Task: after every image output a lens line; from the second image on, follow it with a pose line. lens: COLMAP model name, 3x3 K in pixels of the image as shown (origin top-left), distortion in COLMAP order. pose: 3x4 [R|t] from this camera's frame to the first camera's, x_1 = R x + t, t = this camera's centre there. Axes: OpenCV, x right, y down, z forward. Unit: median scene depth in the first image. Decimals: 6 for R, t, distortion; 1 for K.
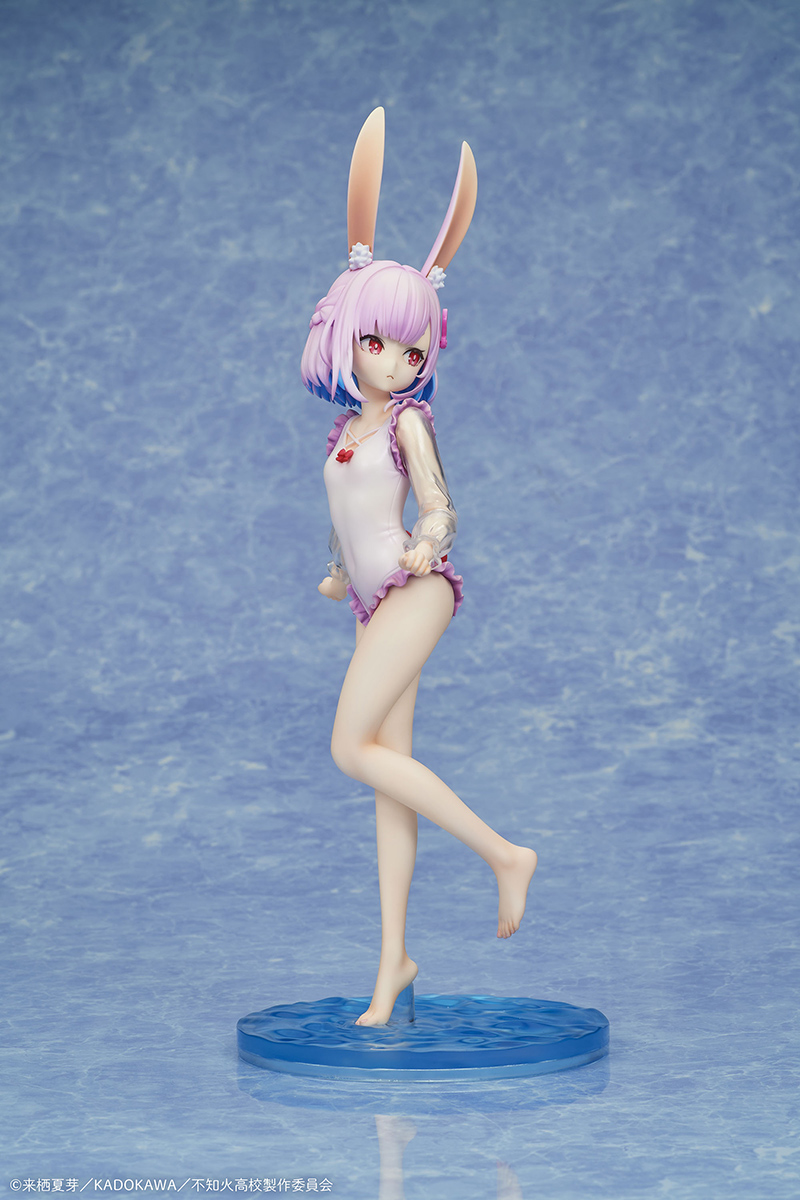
lens RADIAL K [[2990.8, 0, 403.5], [0, 2990.8, 617.3], [0, 0, 1]] dist [0.102267, -1.490998]
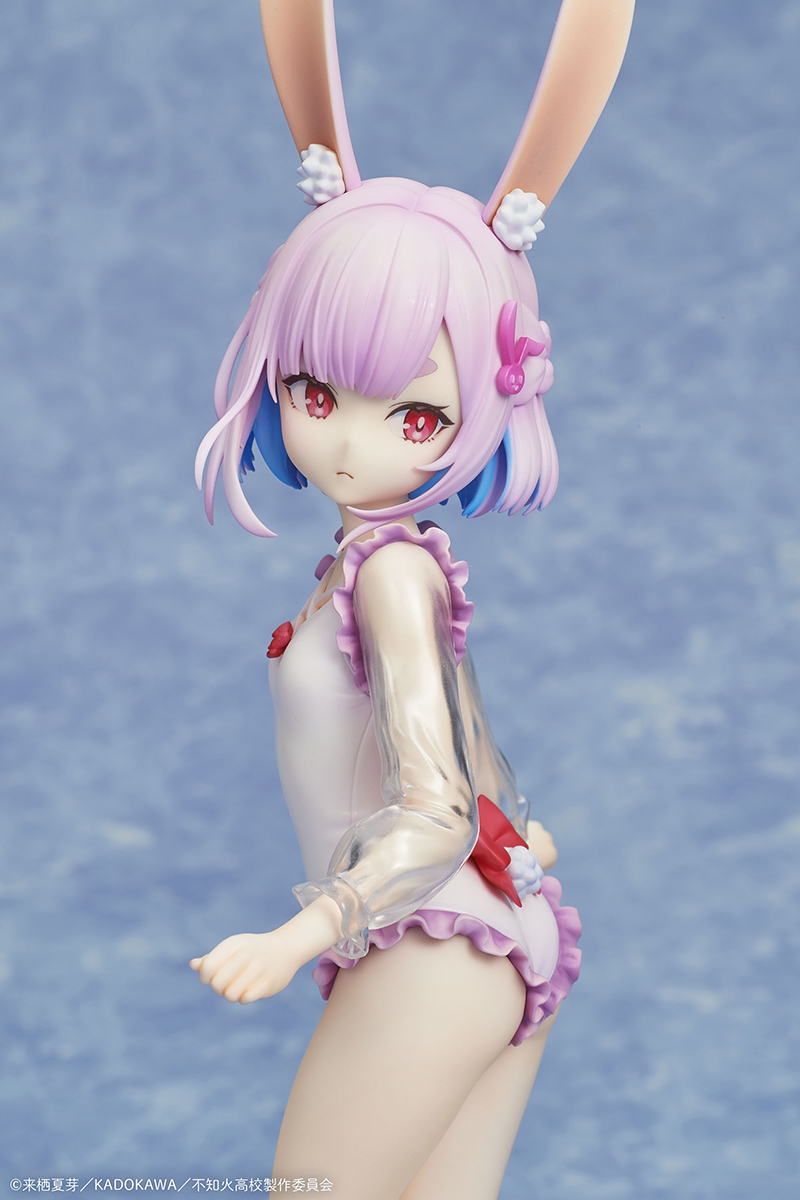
lens RADIAL K [[4220.8, 0, 400.0], [0, 4220.8, 600.0], [0, 0, 1]] dist [0.032783, -0.781732]
pose [[0.998939, -0.027550, 0.036892, -0.025131], [0.022427, 0.990900, 0.132715, -0.078959], [-0.040213, -0.131747, 0.990467, 0.235974]]
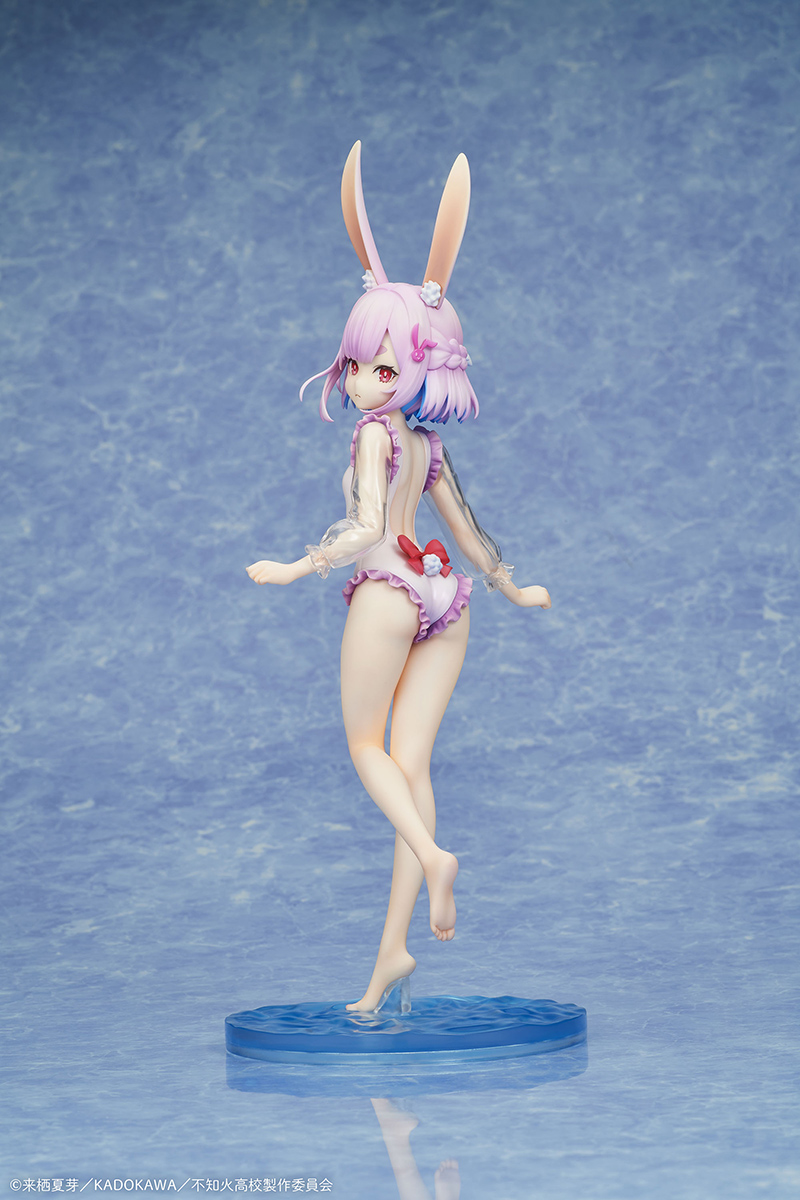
lens RADIAL K [[2990.8, 0, 403.5], [0, 2990.8, 617.3], [0, 0, 1]] dist [0.102267, -1.490998]
pose [[0.999679, -0.024171, -0.007614, -0.017215], [0.023750, 0.998401, -0.051289, 0.028165], [0.008842, 0.051092, 0.998655, 0.012393]]
